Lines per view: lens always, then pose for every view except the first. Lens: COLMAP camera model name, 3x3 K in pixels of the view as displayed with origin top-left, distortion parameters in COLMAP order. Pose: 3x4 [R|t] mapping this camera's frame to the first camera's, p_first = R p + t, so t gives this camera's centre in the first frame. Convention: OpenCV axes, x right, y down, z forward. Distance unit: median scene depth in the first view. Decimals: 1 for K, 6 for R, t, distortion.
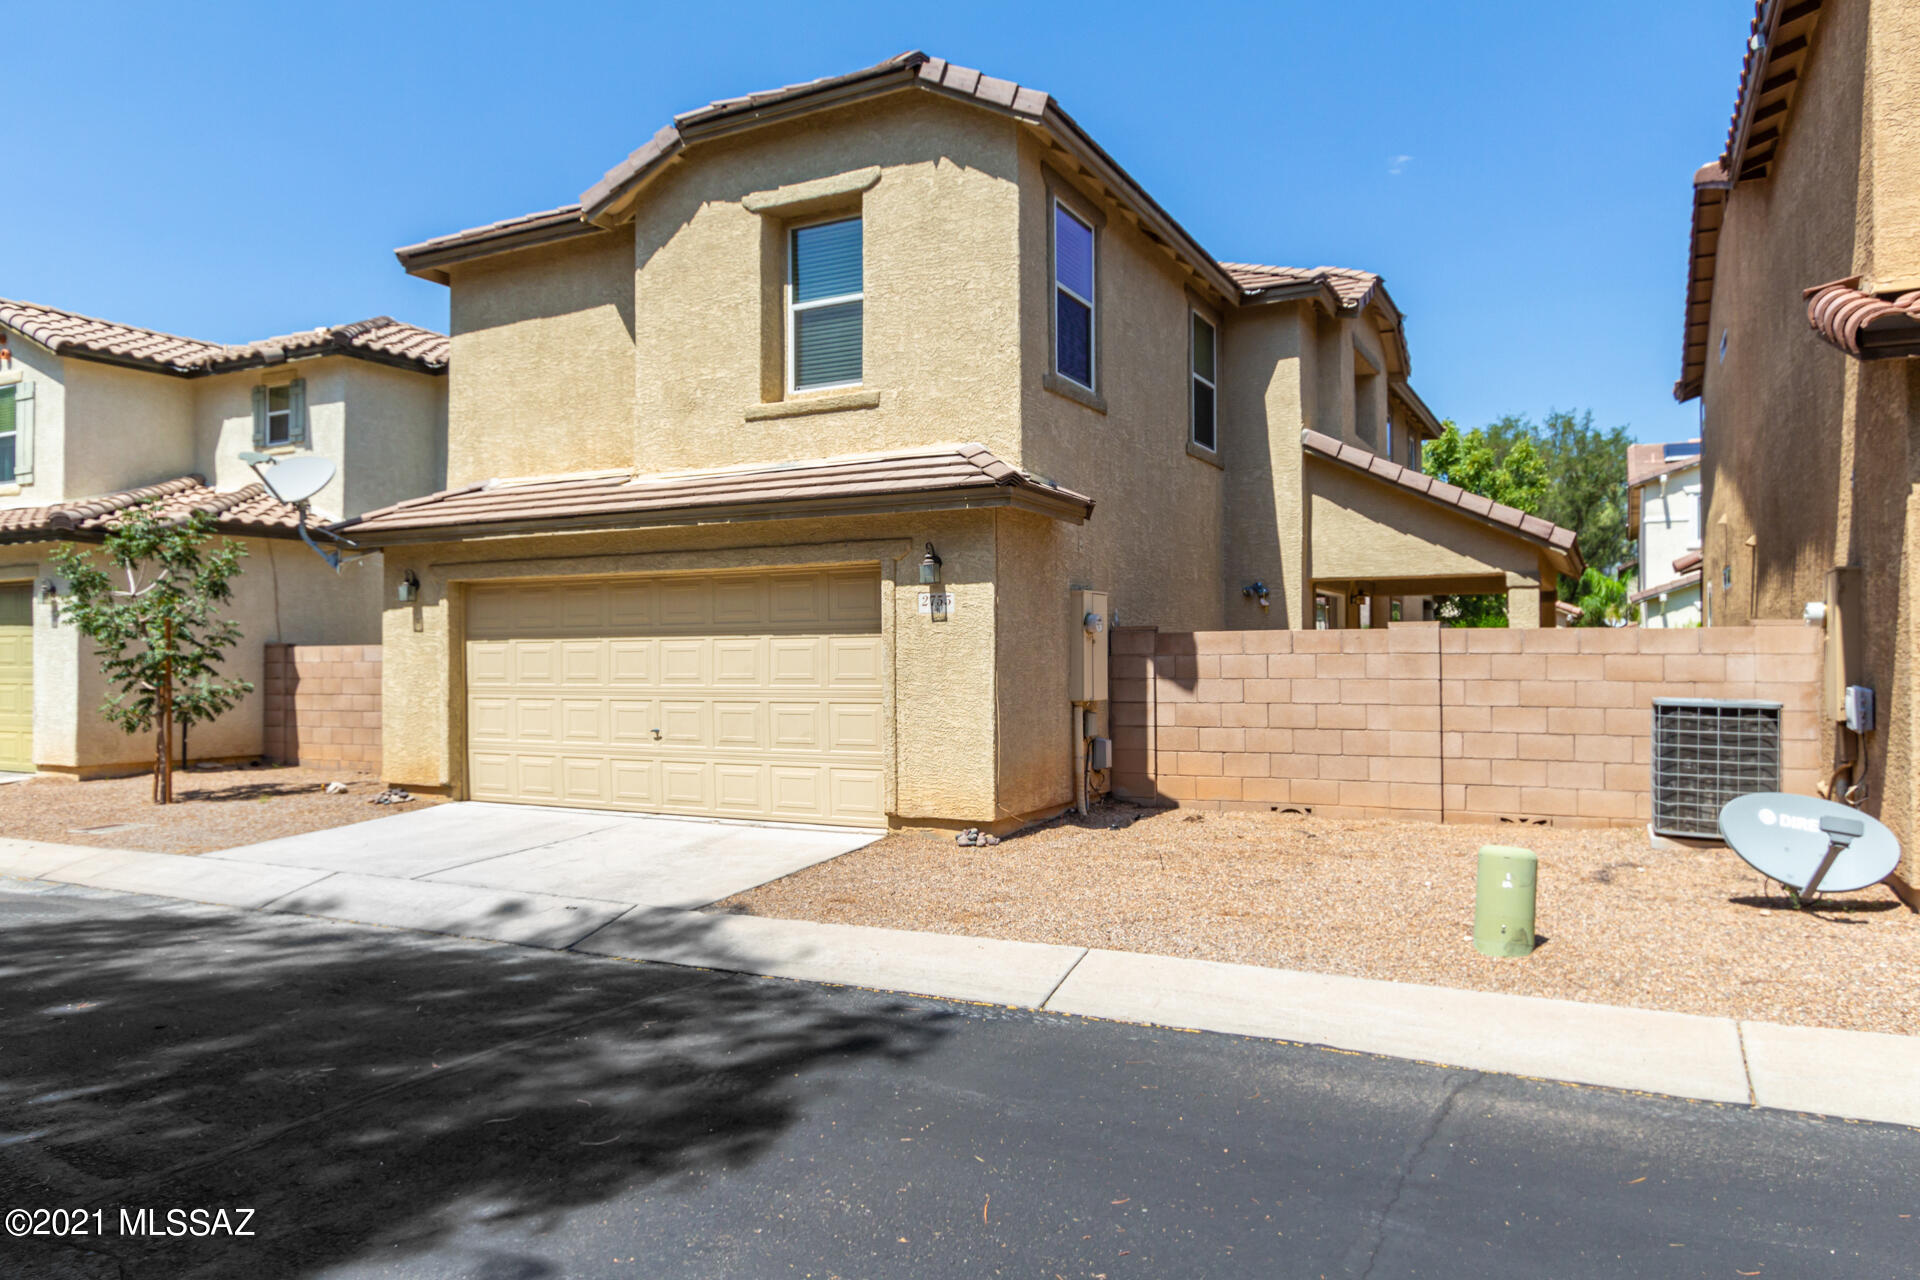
lens RADIAL K [[1242.7, 0, 951.1], [0, 1242.7, 628.5], [0, 0, 1]] dist [0.003591, 0.006310]
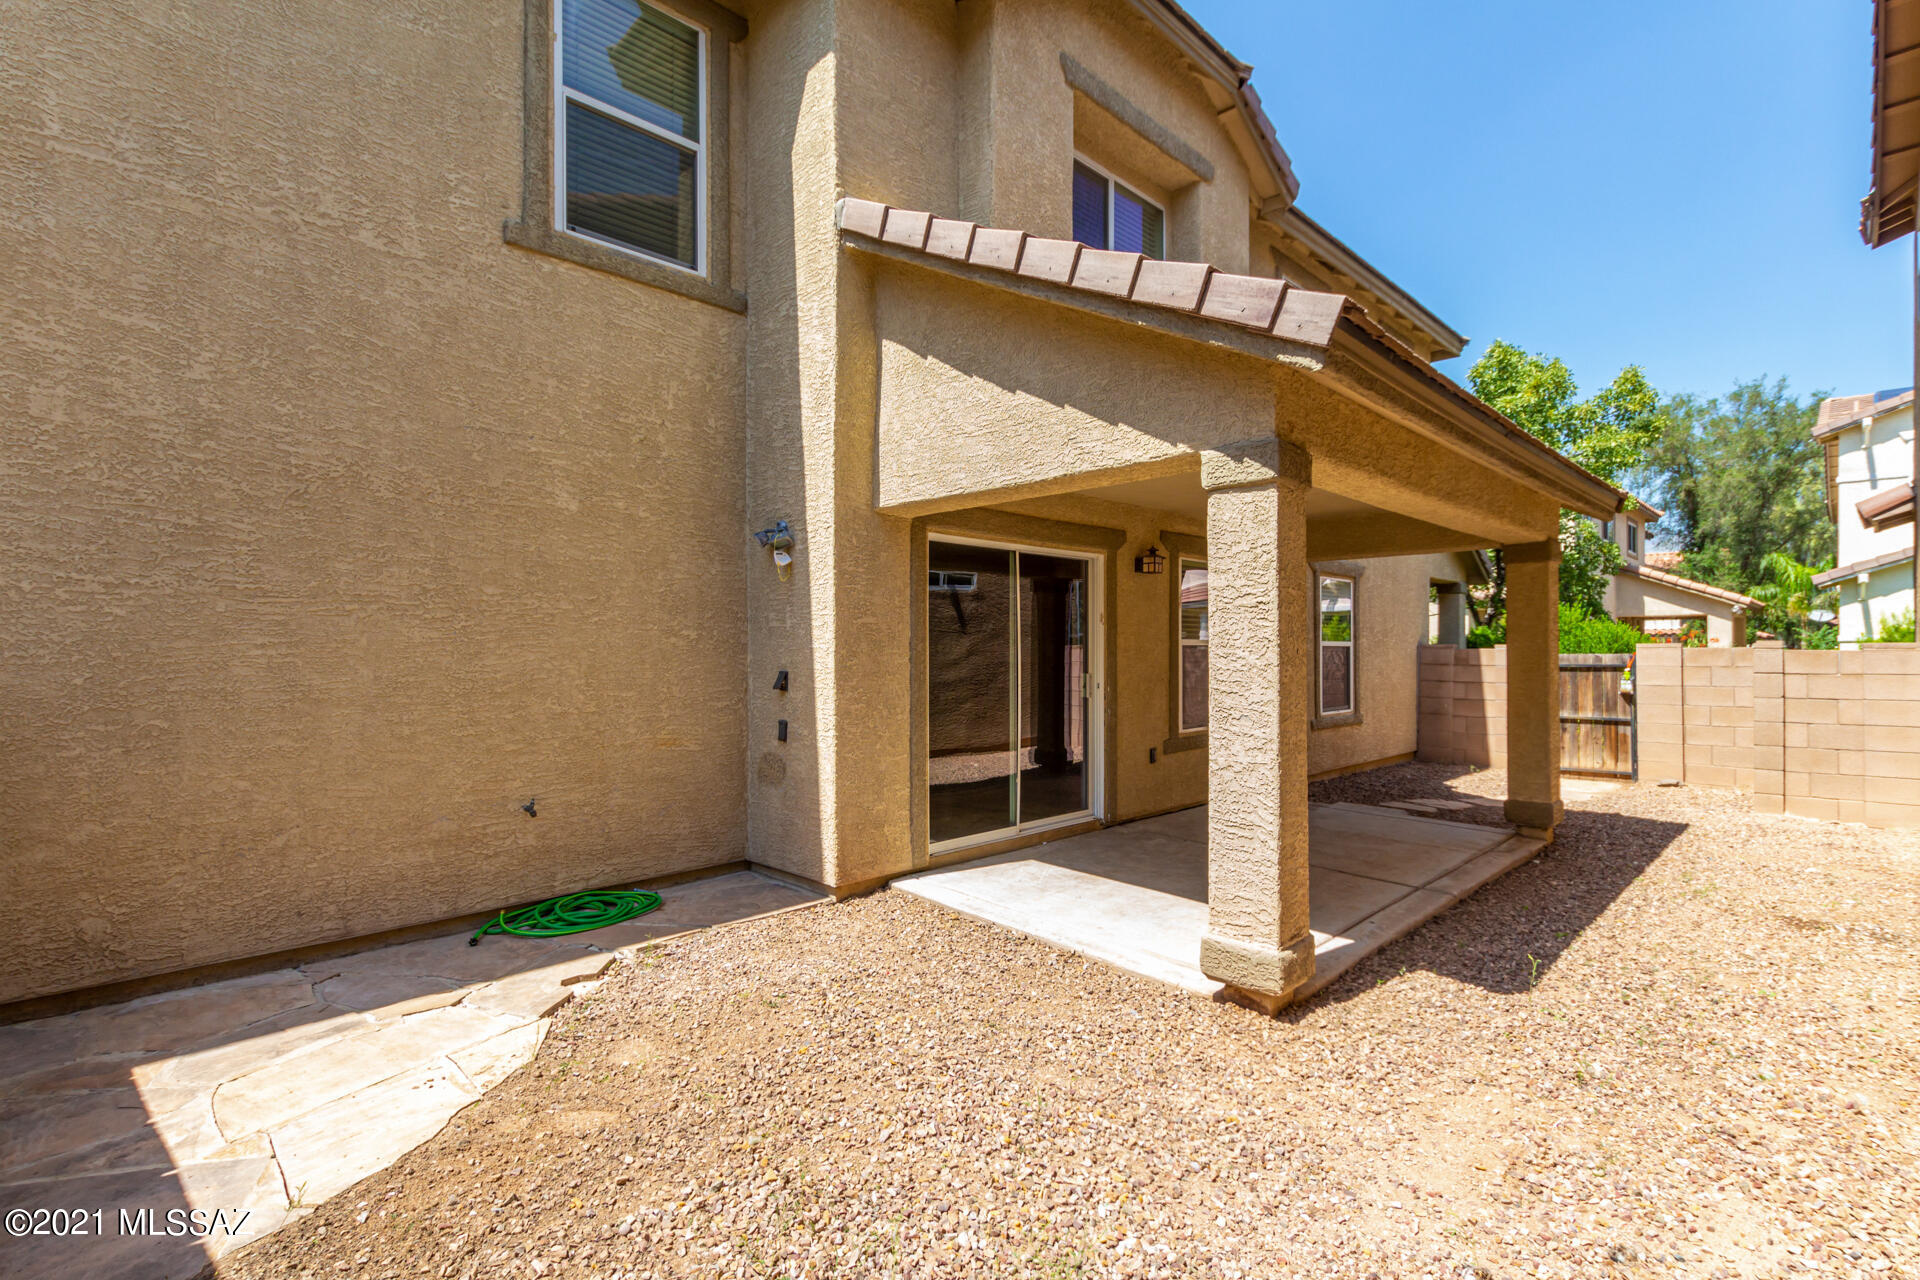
lens RADIAL K [[883.1, 0, 974.0], [0, 883.1, 658.1], [0, 0, 1]] dist [0.008559, -0.004289]
pose [[0.958551, 0.001352, -0.284917, 0.569699], [0.007455, 0.999527, 0.029824, 0.011626], [0.284822, -0.030712, 0.958088, 0.896065]]
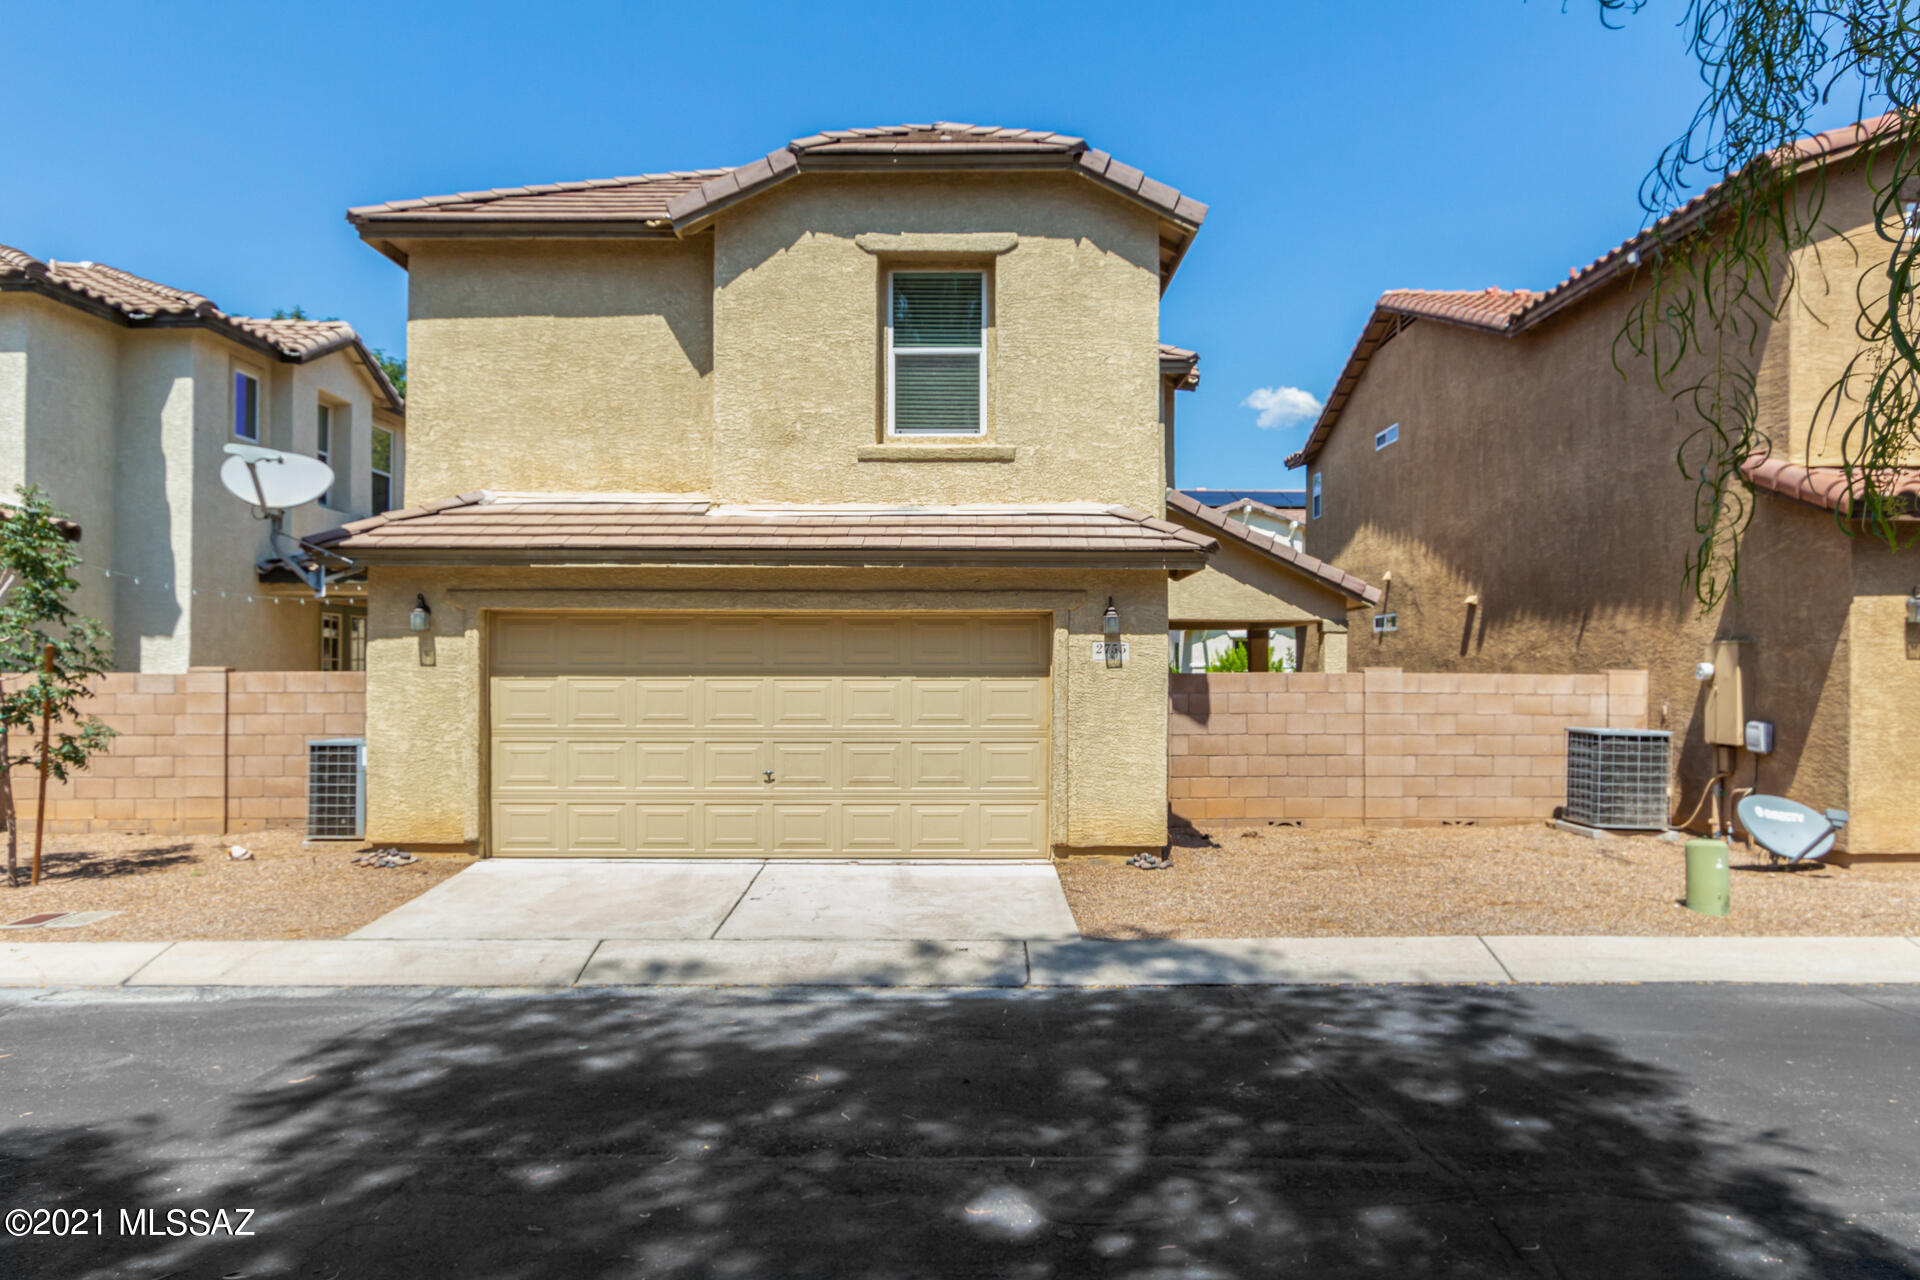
lens RADIAL K [[1325.6, 0, 959.2], [0, 1325.6, 648.6], [0, 0, 1]] dist [-0.000143, -0.006042]
pose [[0.890211, 0.012332, 0.455381, -0.570804], [-0.017060, 0.999835, 0.006274, -0.023661], [-0.455228, -0.013354, 0.890275, 0.013189]]
